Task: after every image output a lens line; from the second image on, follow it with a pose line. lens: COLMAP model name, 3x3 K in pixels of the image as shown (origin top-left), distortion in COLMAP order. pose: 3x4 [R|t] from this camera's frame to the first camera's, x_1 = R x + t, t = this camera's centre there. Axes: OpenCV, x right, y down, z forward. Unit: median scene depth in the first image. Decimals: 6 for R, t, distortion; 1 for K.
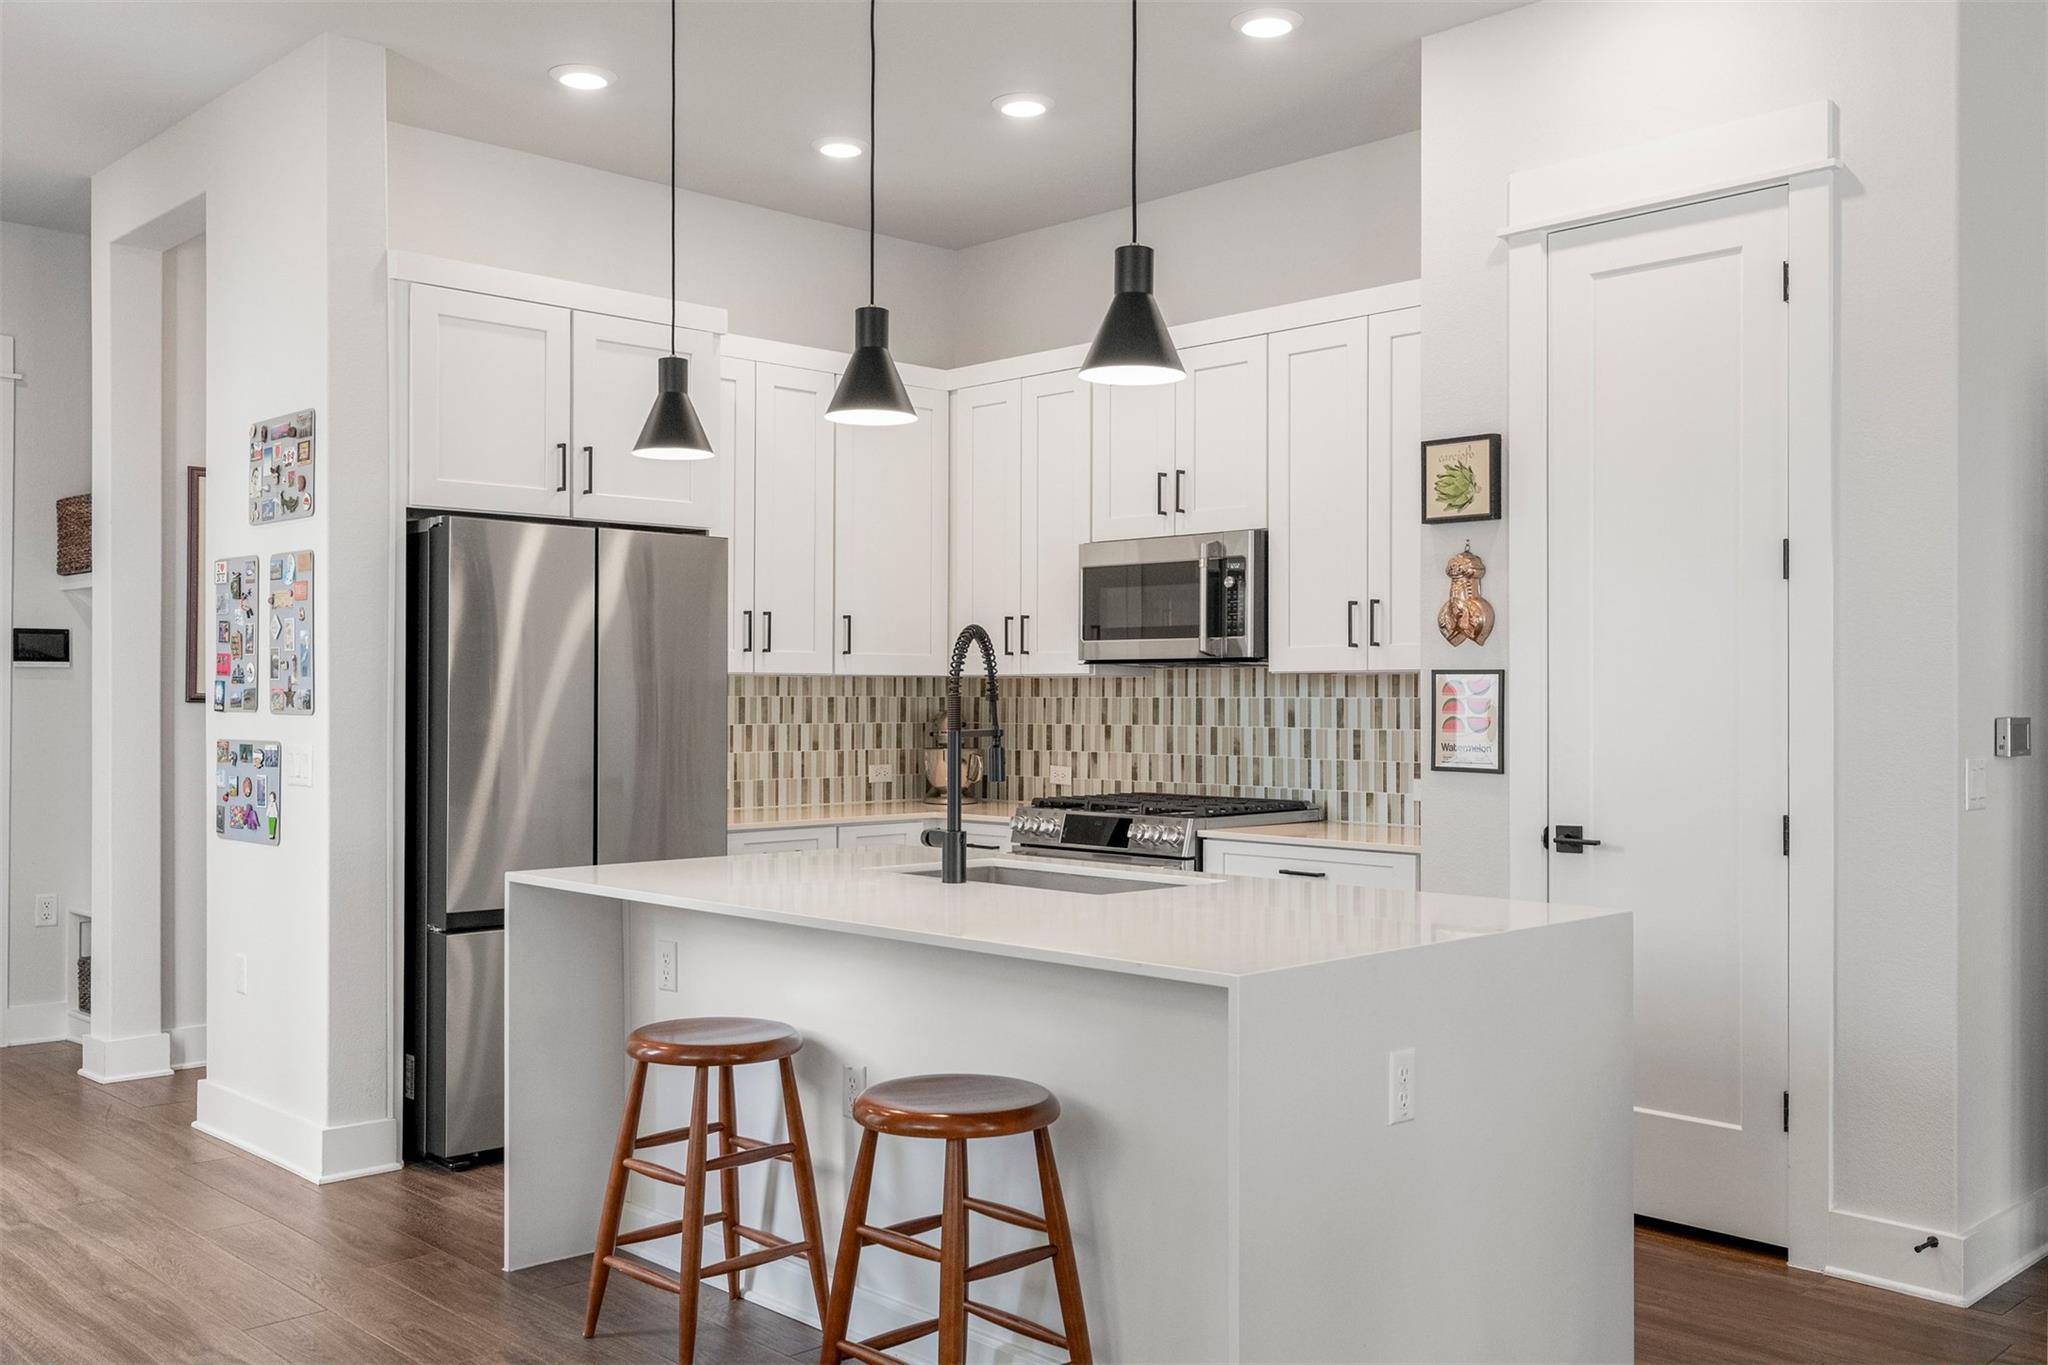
lens RADIAL K [[1841.6, 0, 1038.0], [0, 1841.6, 680.2], [0, 0, 1]] dist [0.023544, 0.029507]
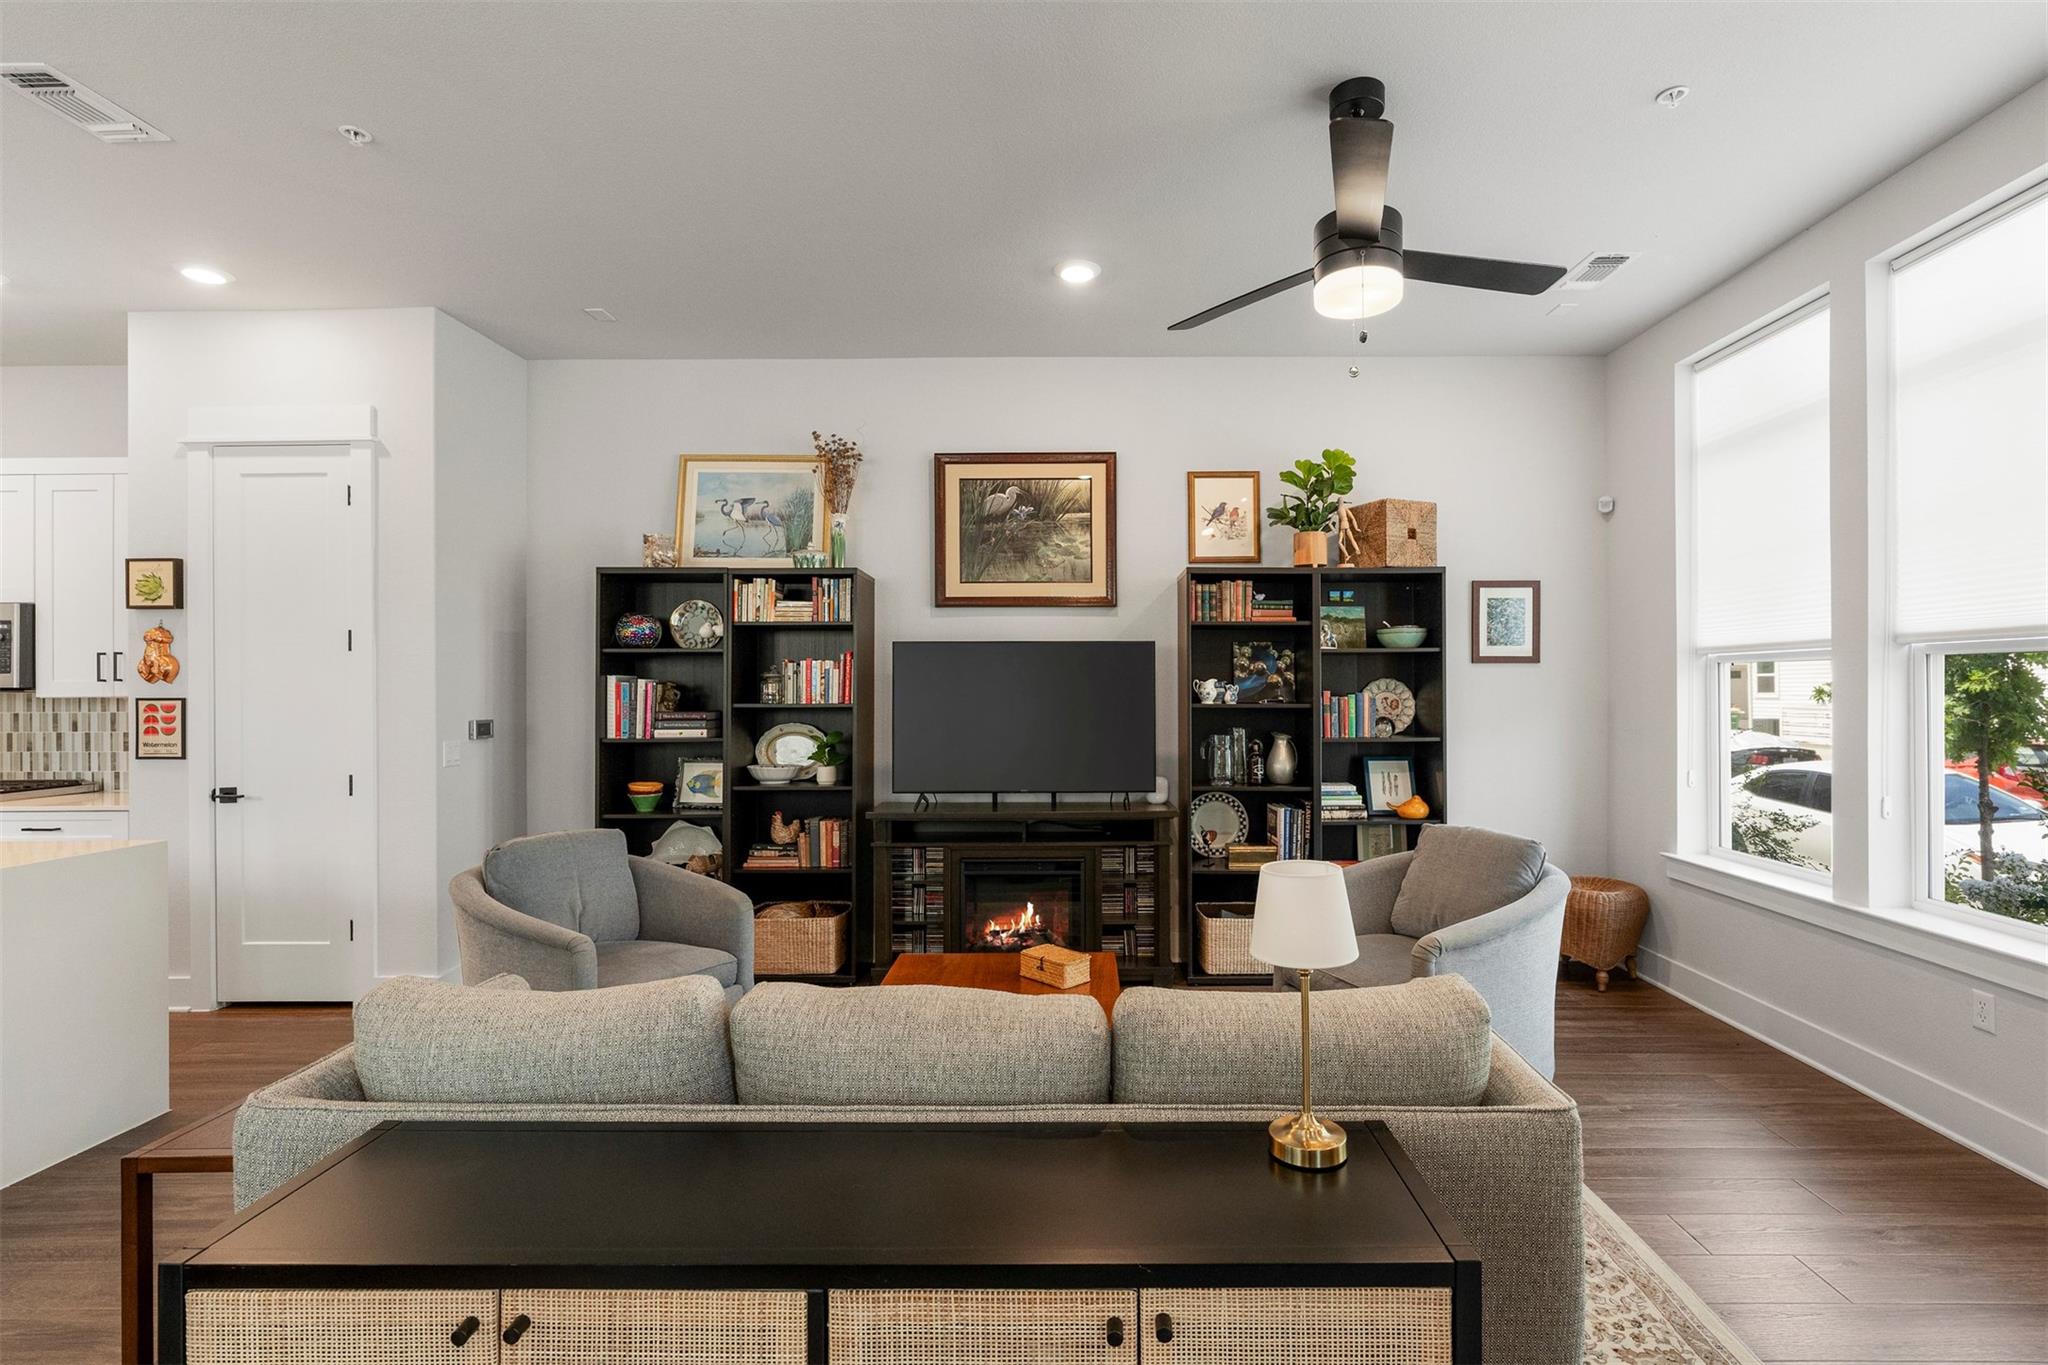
lens RADIAL K [[923.1, 0, 1059.8], [0, 923.1, 677.0], [0, 0, 1]] dist [-0.011278, 0.003777]
pose [[0.699138, -0.001352, 0.714985, 0.175752], [0.002151, 0.999998, -0.000213, -0.019244], [-0.714983, 0.001687, 0.699140, -0.132748]]
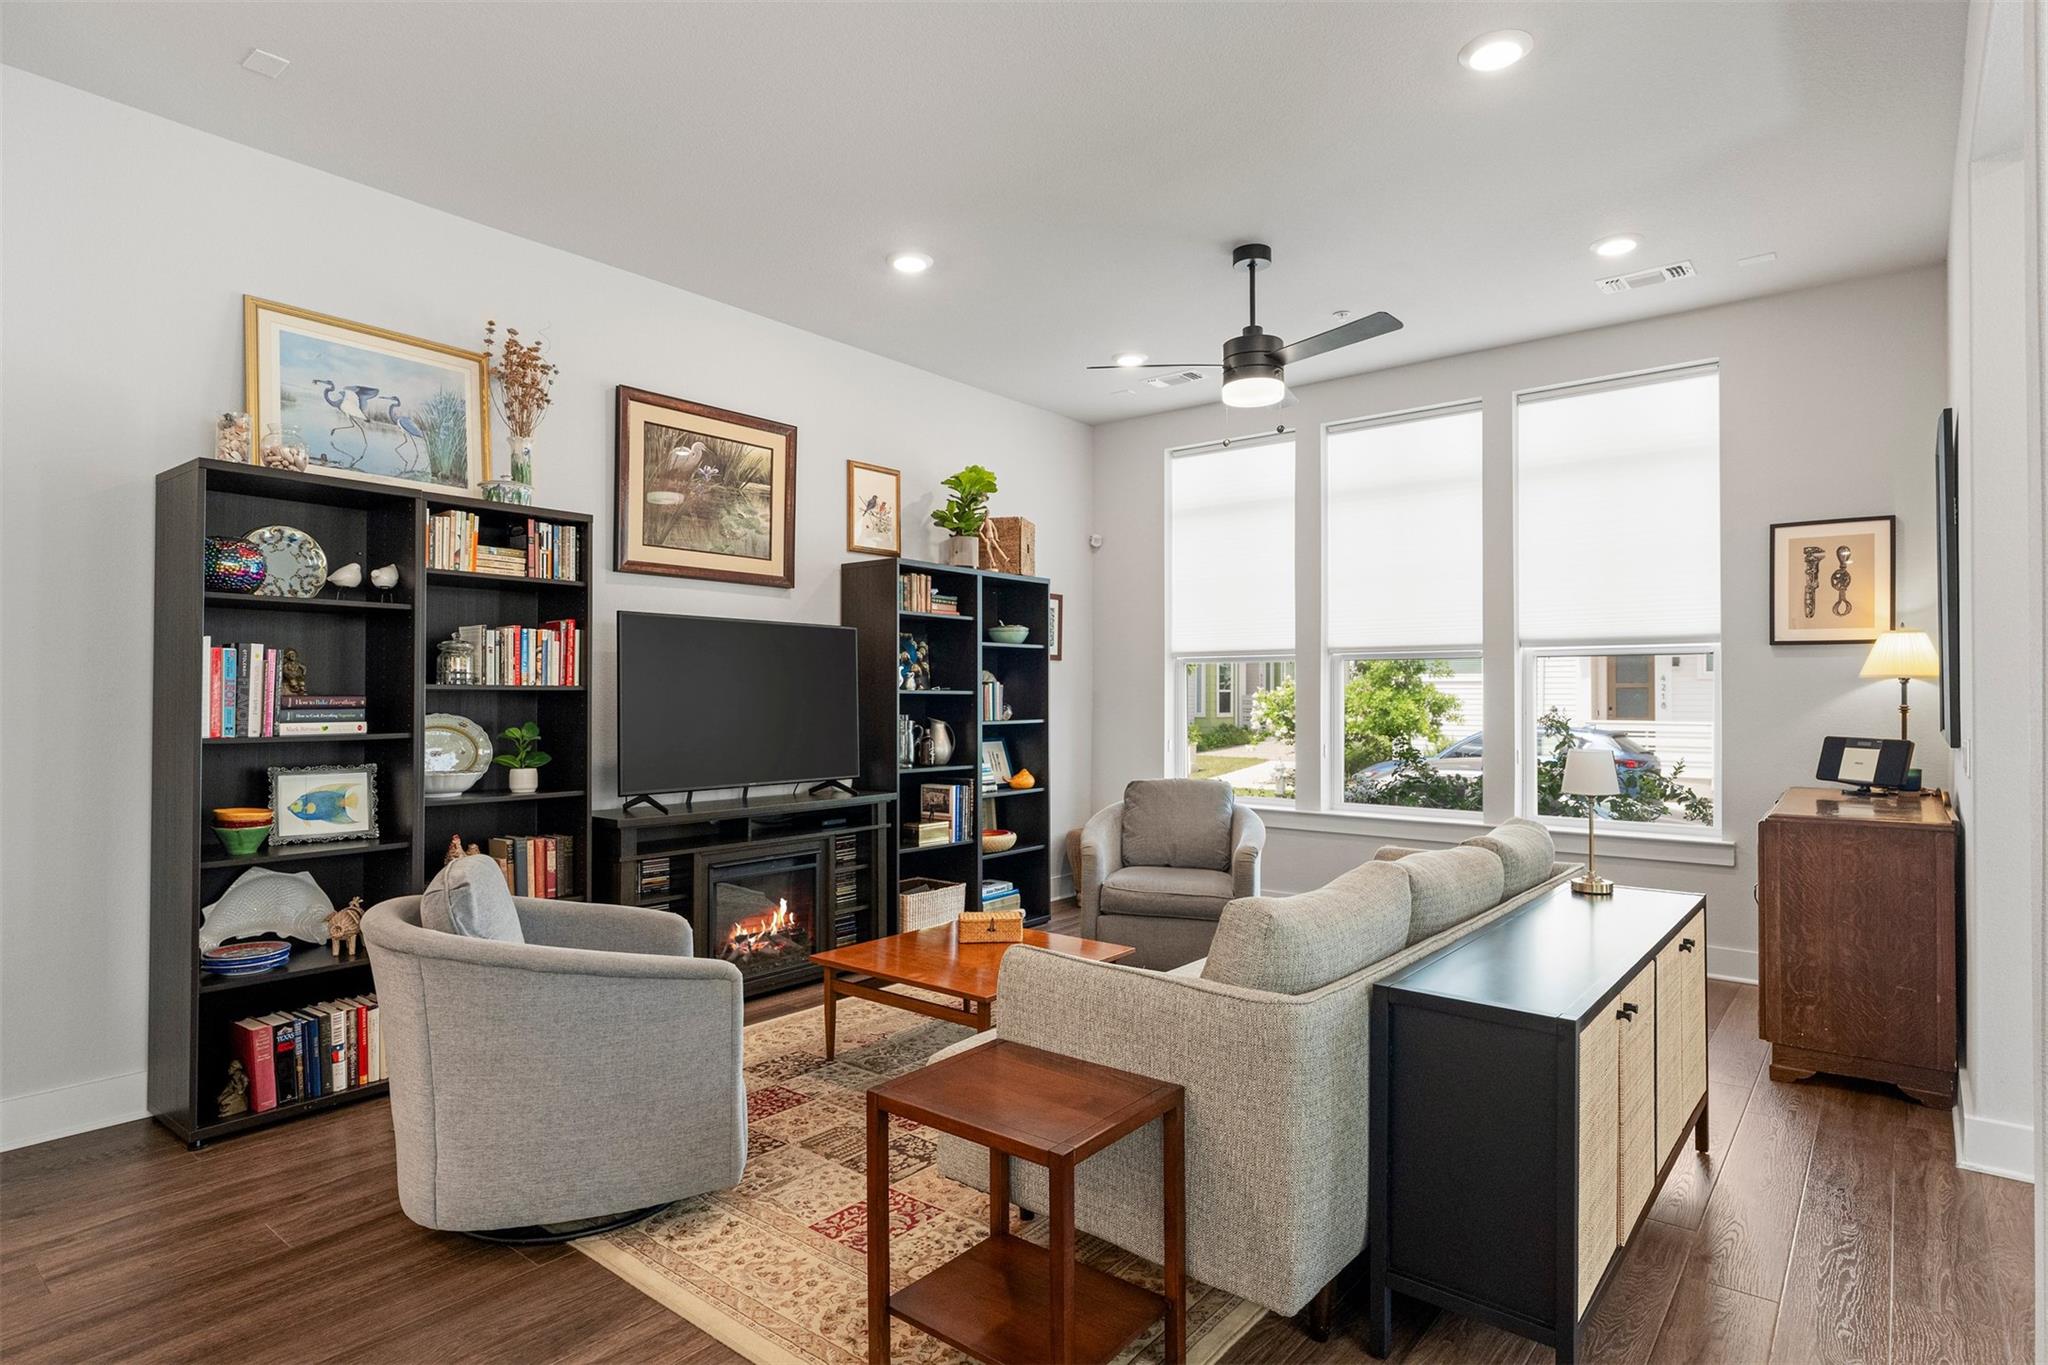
lens RADIAL K [[1078.6, 0, 1020.5], [0, 1078.6, 685.3], [0, 0, 1]] dist [-0.005143, 0.002532]
pose [[-0.107437, 0.004717, 0.994201, -0.124251], [-0.008953, 0.999944, -0.005711, 0.003078], [-0.994172, -0.009515, -0.107388, 0.304516]]
